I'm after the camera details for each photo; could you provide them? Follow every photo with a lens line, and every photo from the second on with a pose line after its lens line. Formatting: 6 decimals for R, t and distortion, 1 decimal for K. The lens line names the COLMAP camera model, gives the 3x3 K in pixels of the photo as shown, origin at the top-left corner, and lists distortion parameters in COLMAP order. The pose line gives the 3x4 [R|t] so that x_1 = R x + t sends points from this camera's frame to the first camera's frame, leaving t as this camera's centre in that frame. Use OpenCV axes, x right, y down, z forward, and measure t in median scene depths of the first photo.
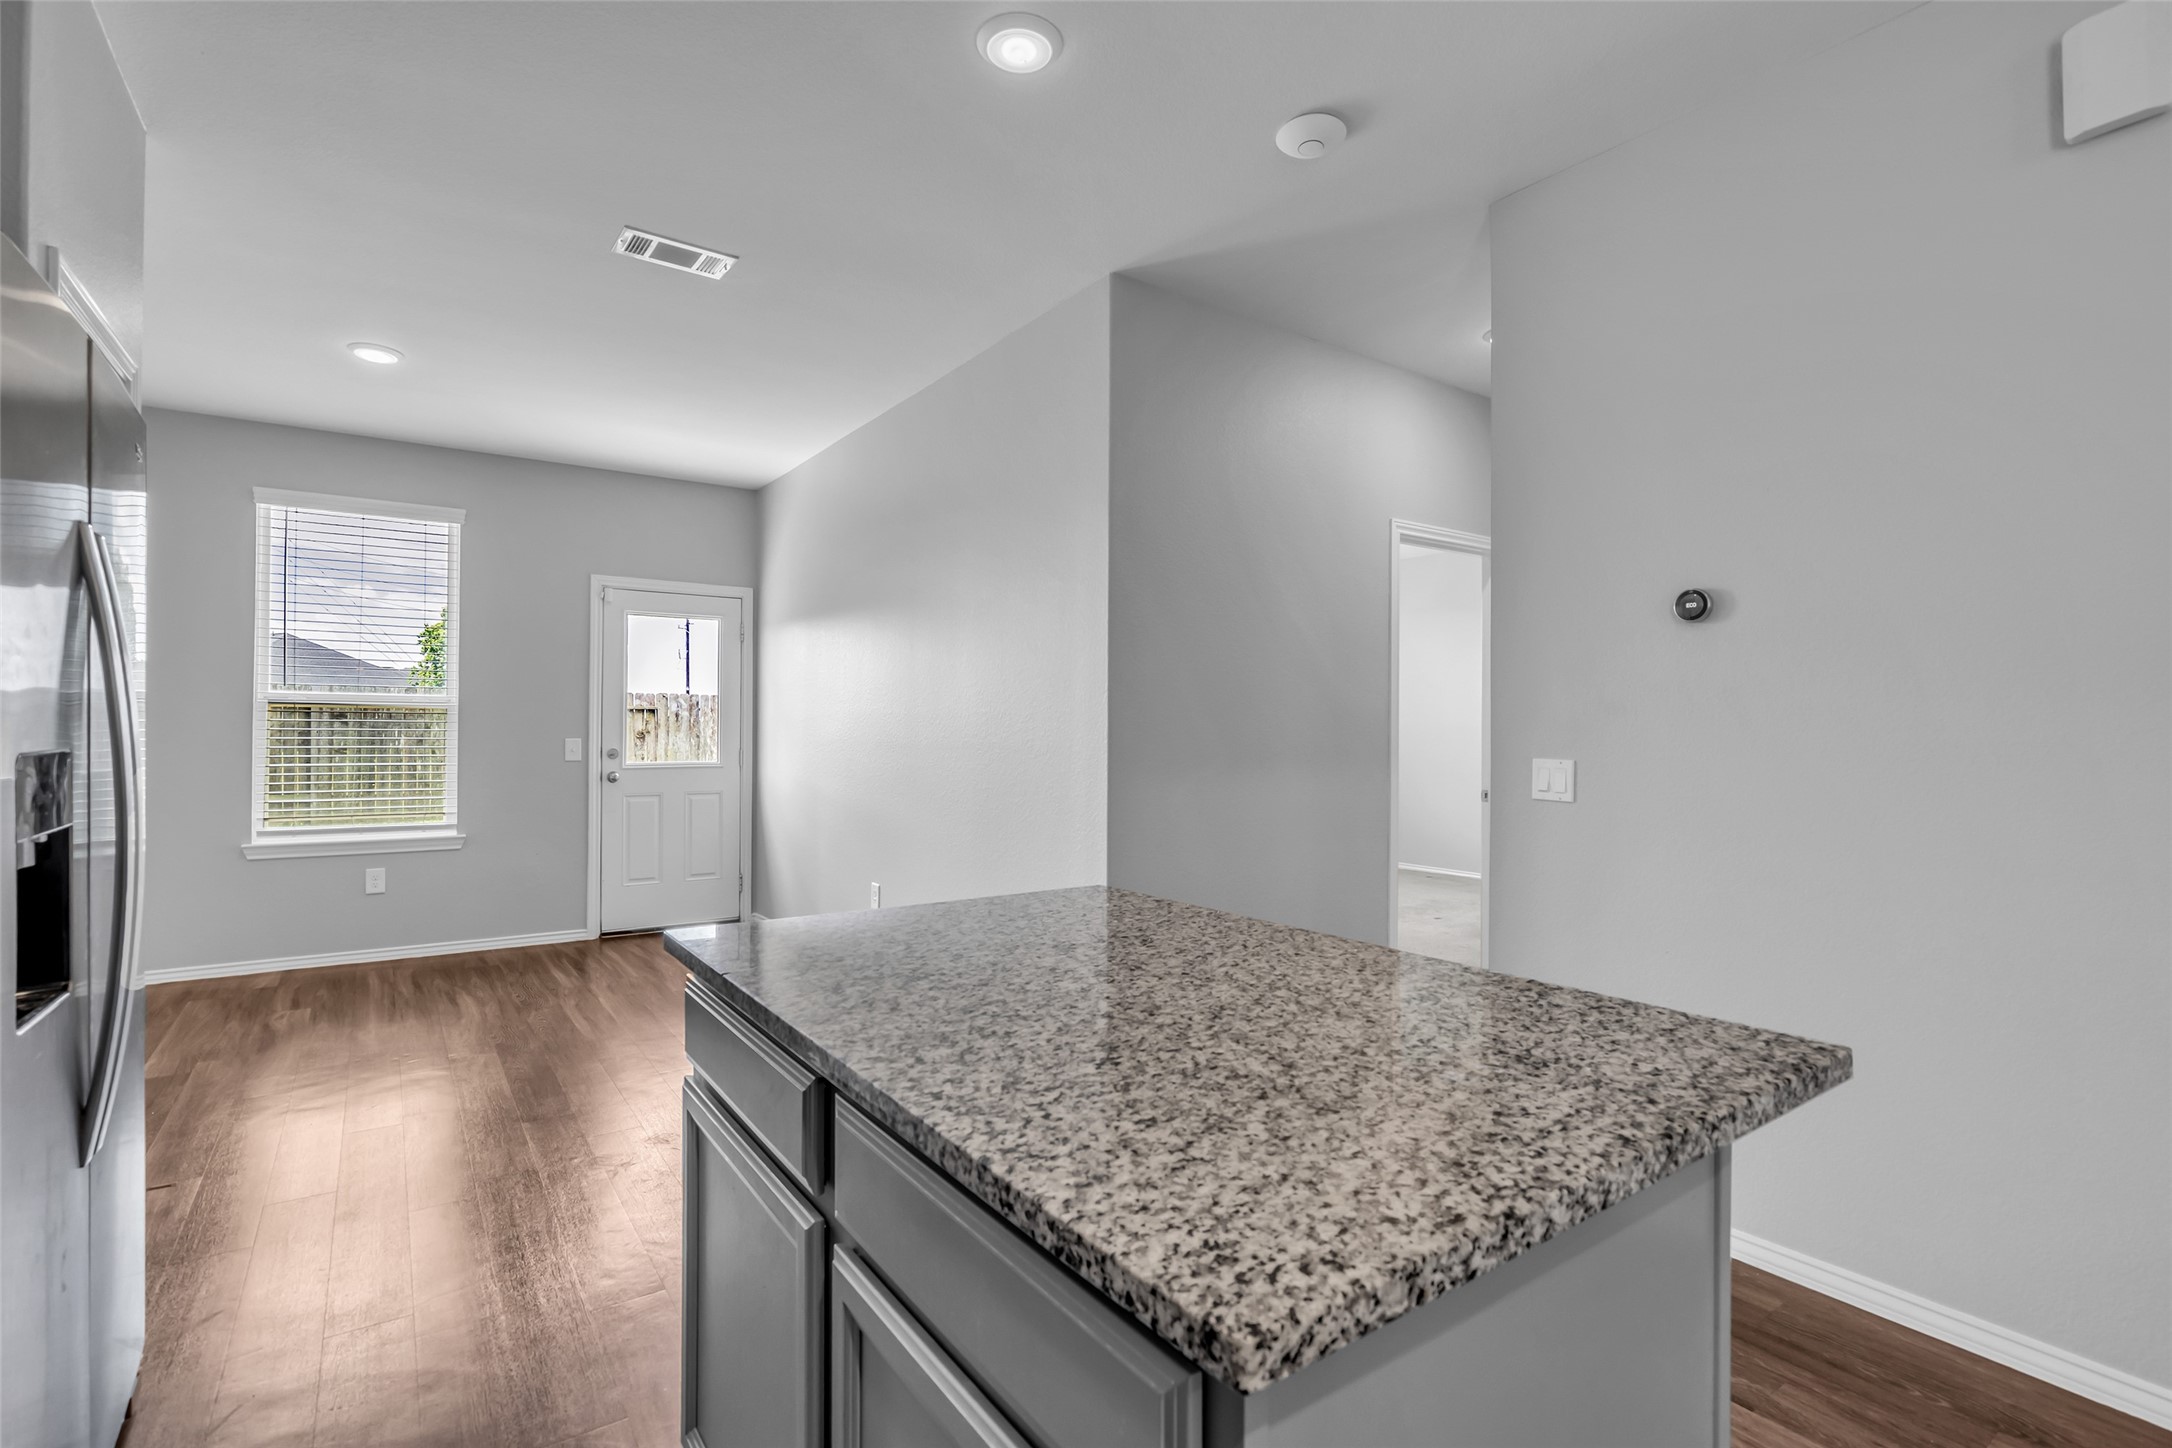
lens RADIAL K [[999.2, 0, 1077.3], [0, 999.2, 714.2], [0, 0, 1]] dist [-0.018645, 0.001893]
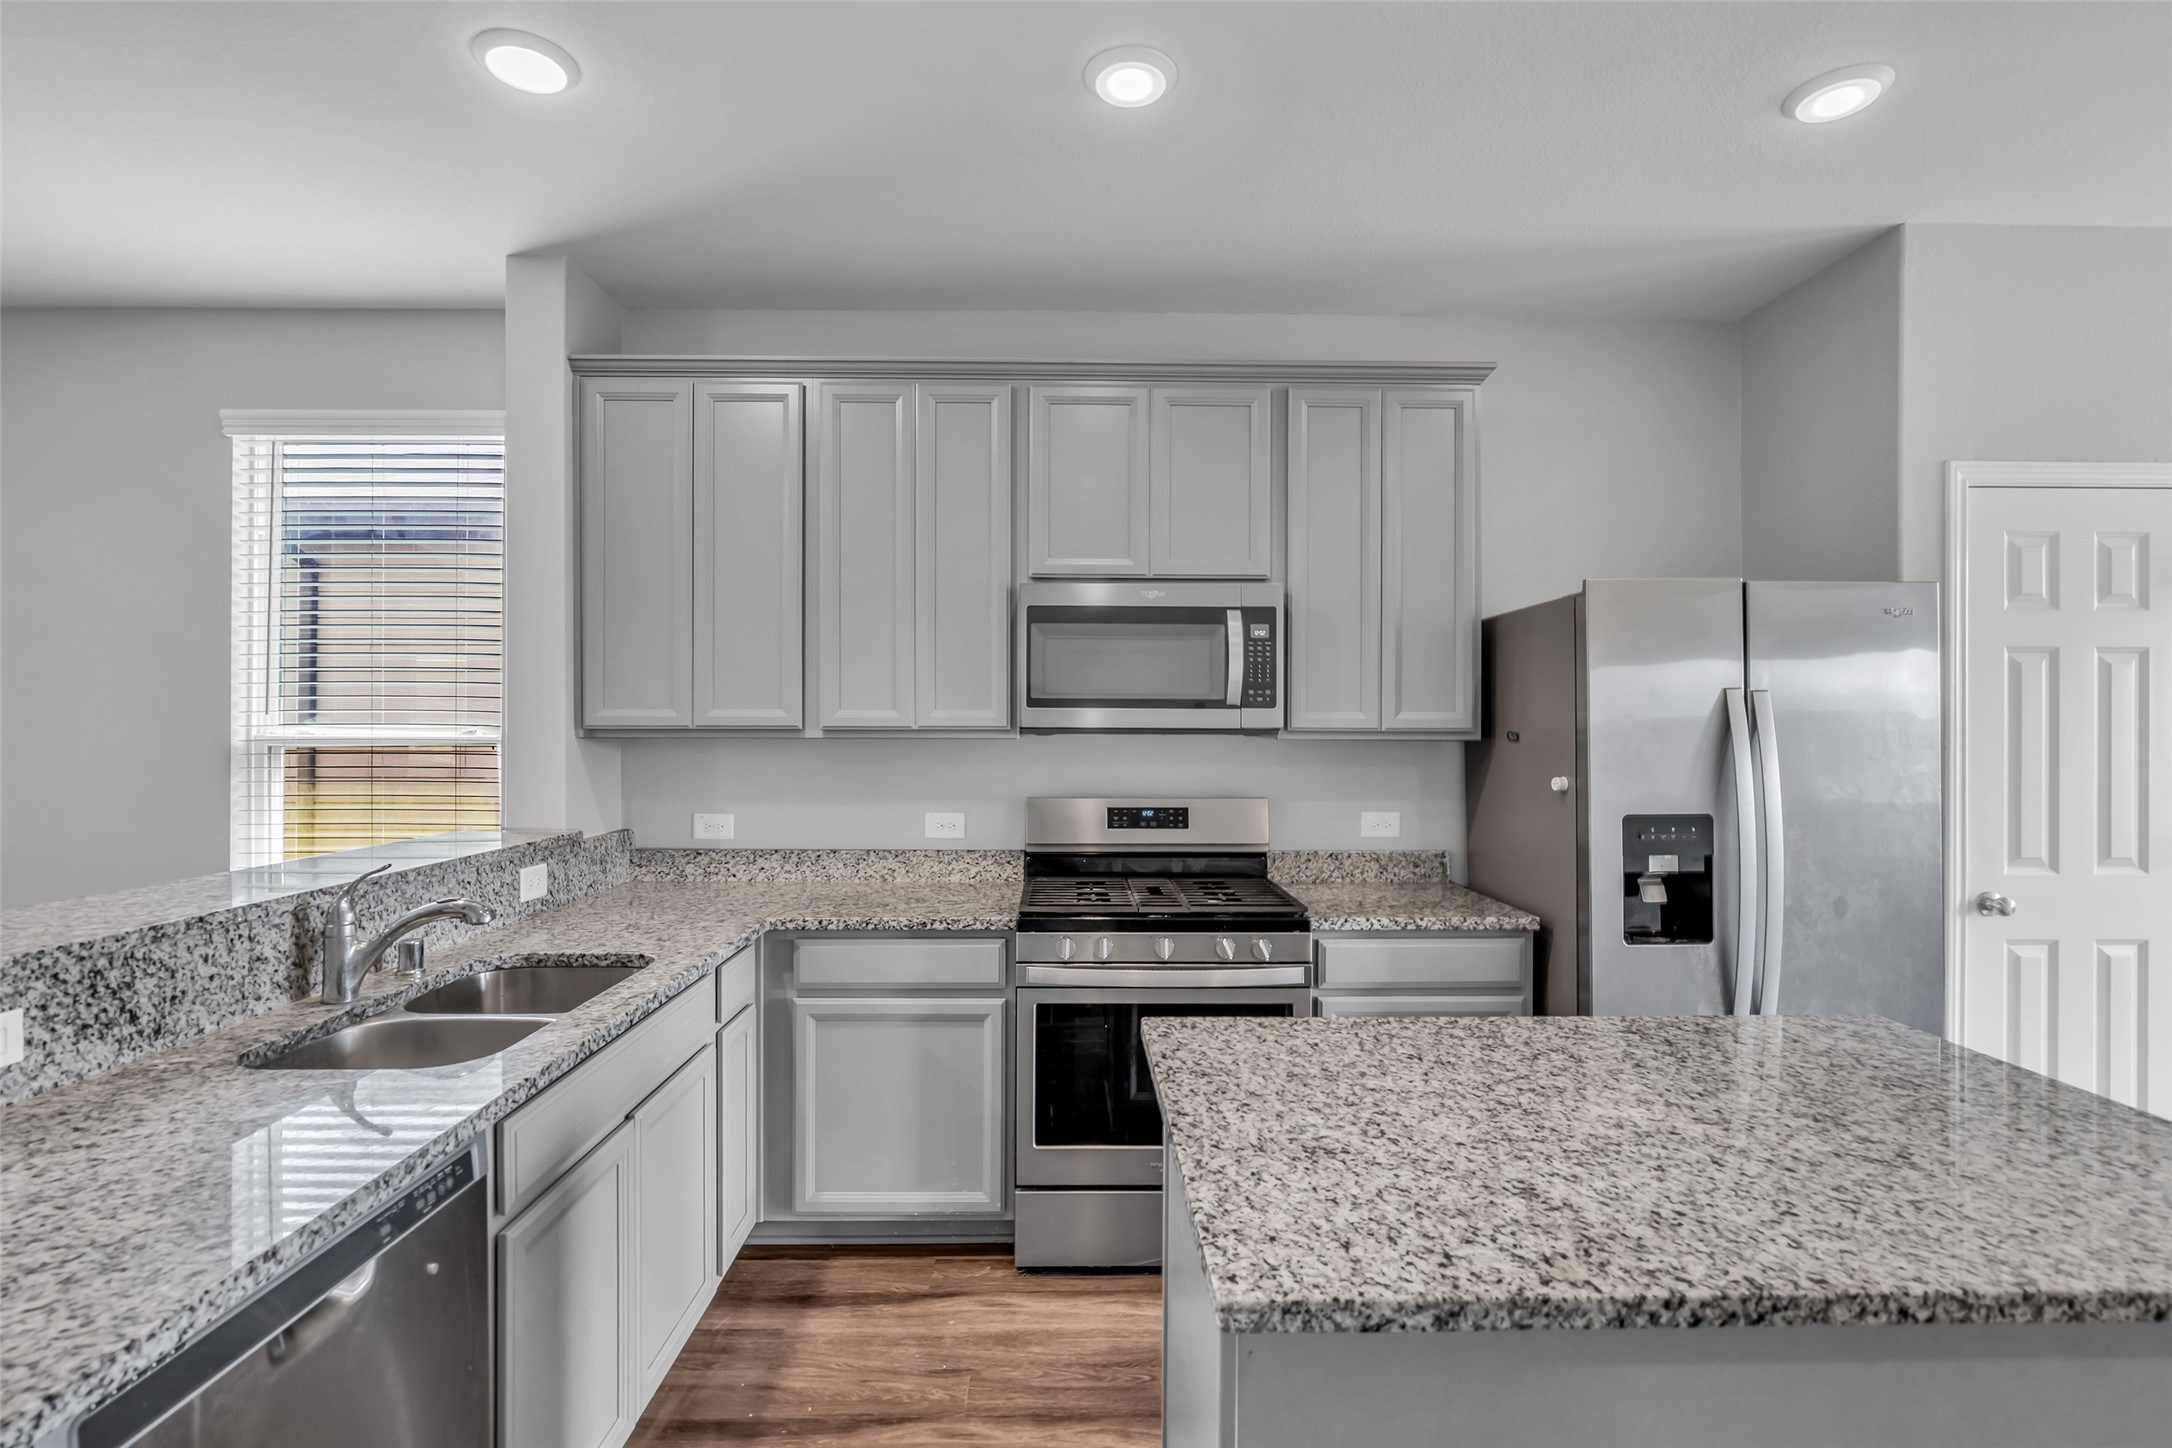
lens RADIAL K [[999.2, 0, 1068.6], [0, 999.2, 723.0], [0, 0, 1]] dist [-0.018645, 0.001893]
pose [[-0.559936, -0.005055, -0.828520, 0.399985], [0.006455, 0.999924, -0.010464, -0.040626], [0.828511, -0.011207, -0.559861, 0.348970]]
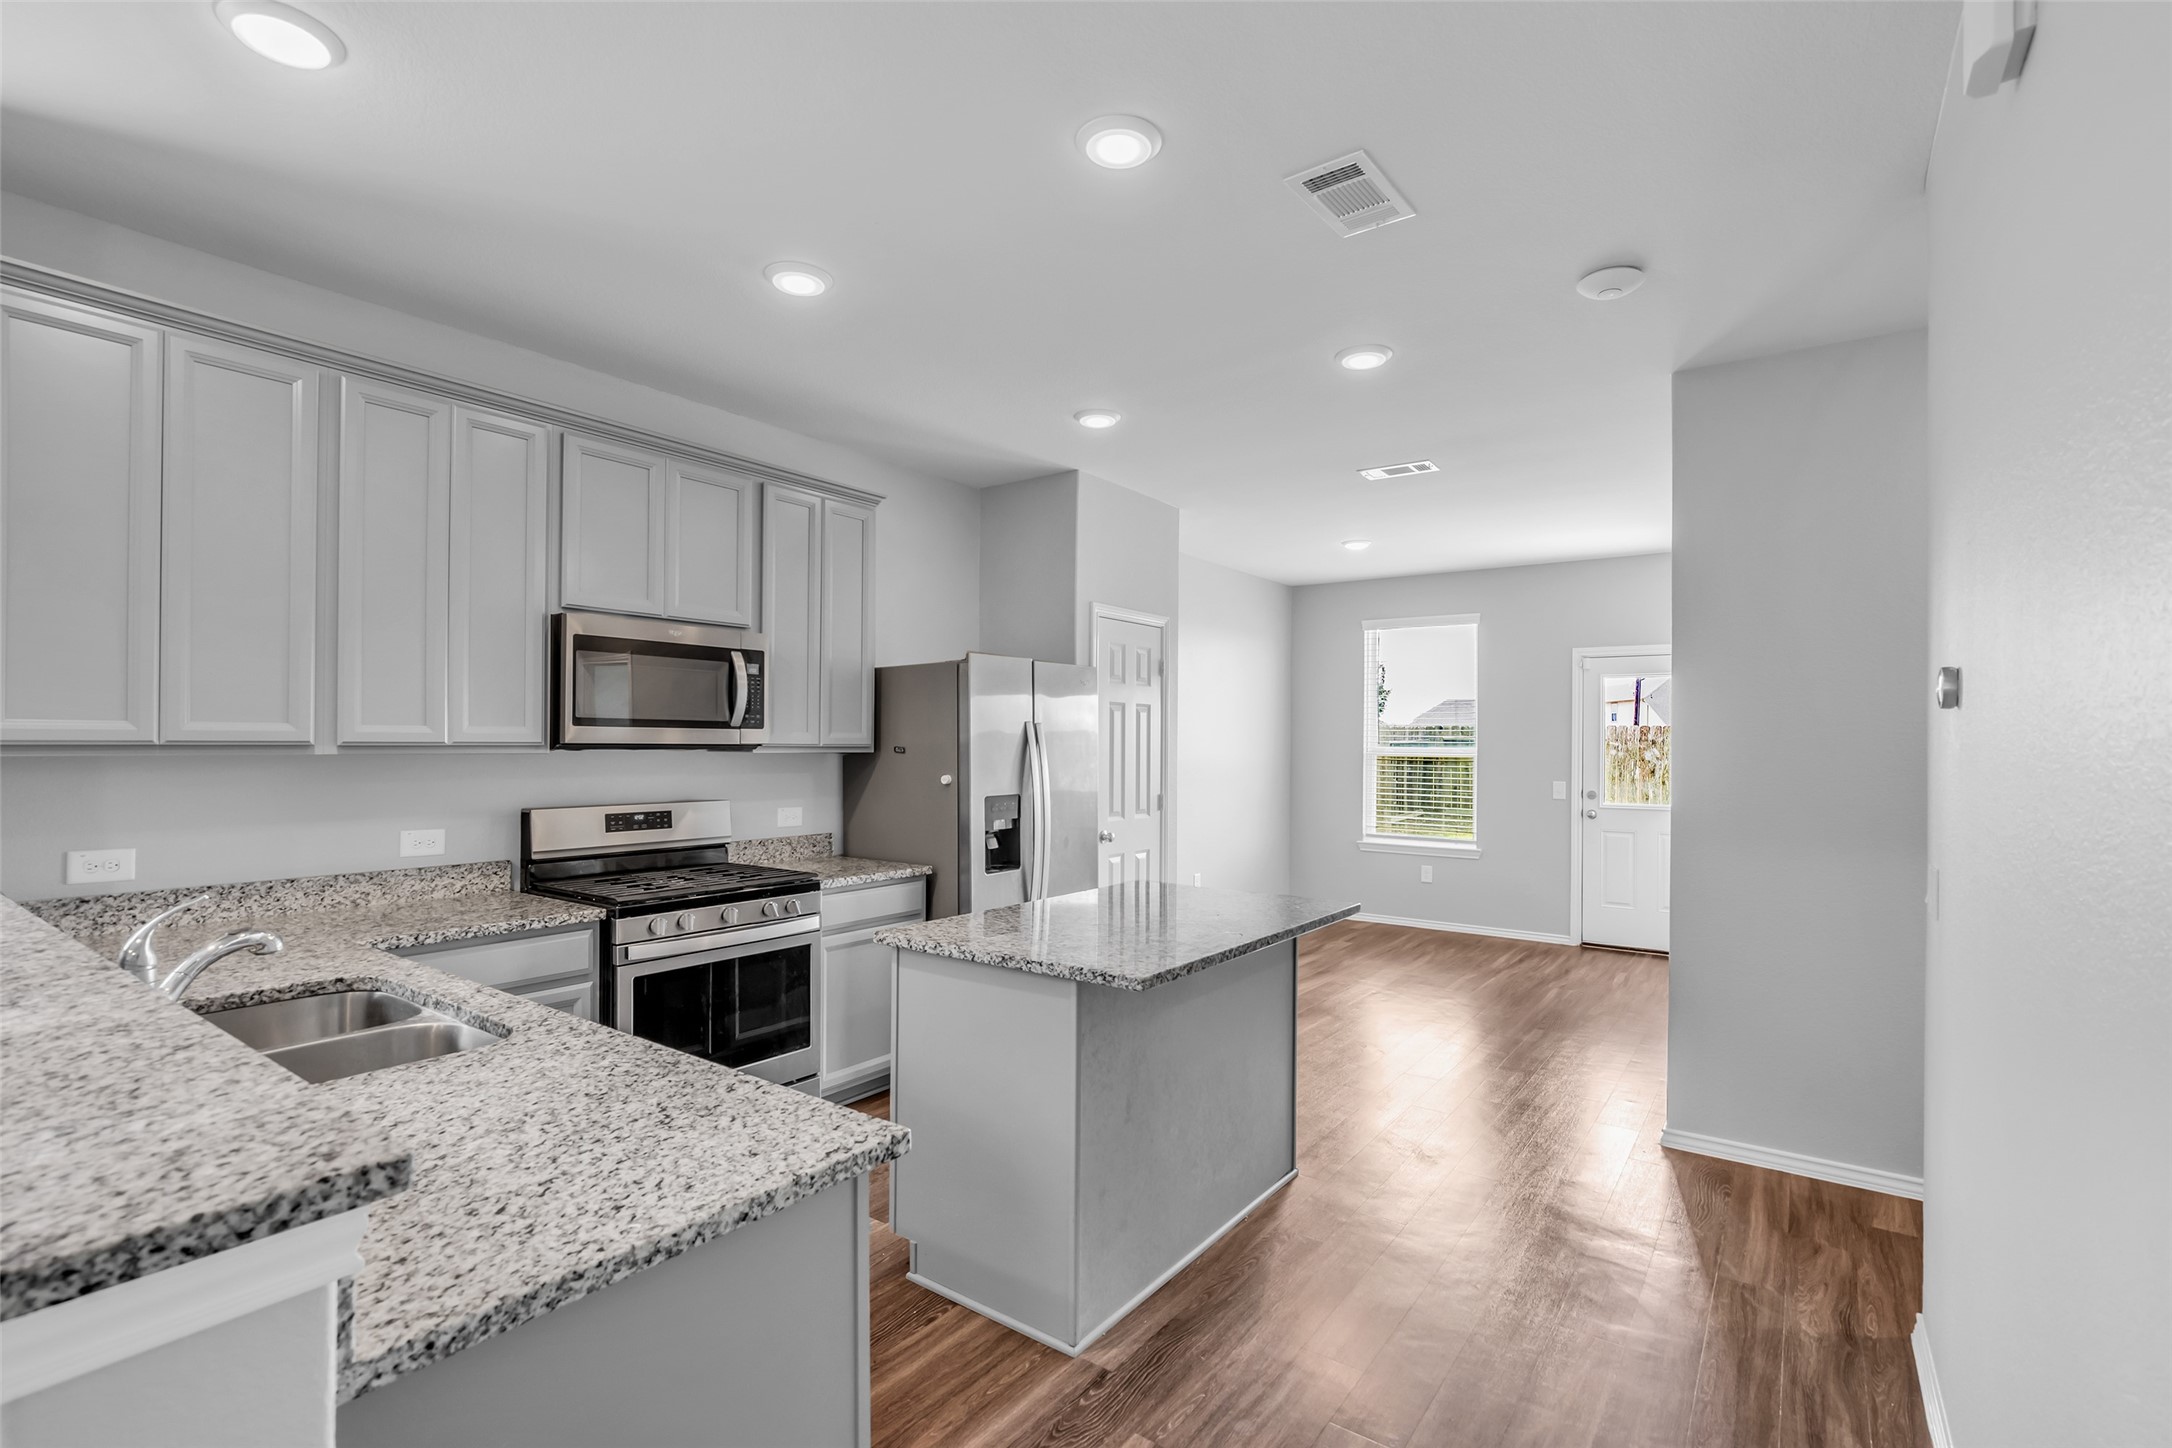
lens RADIAL K [[999.2, 0, 1092.7], [0, 999.2, 731.3], [0, 0, 1]] dist [-0.018645, 0.001893]
pose [[0.333863, -0.009581, -0.942573, 0.712762], [0.004728, 0.999953, -0.008489, -0.046266], [0.942610, -0.001622, 0.333892, 0.046030]]
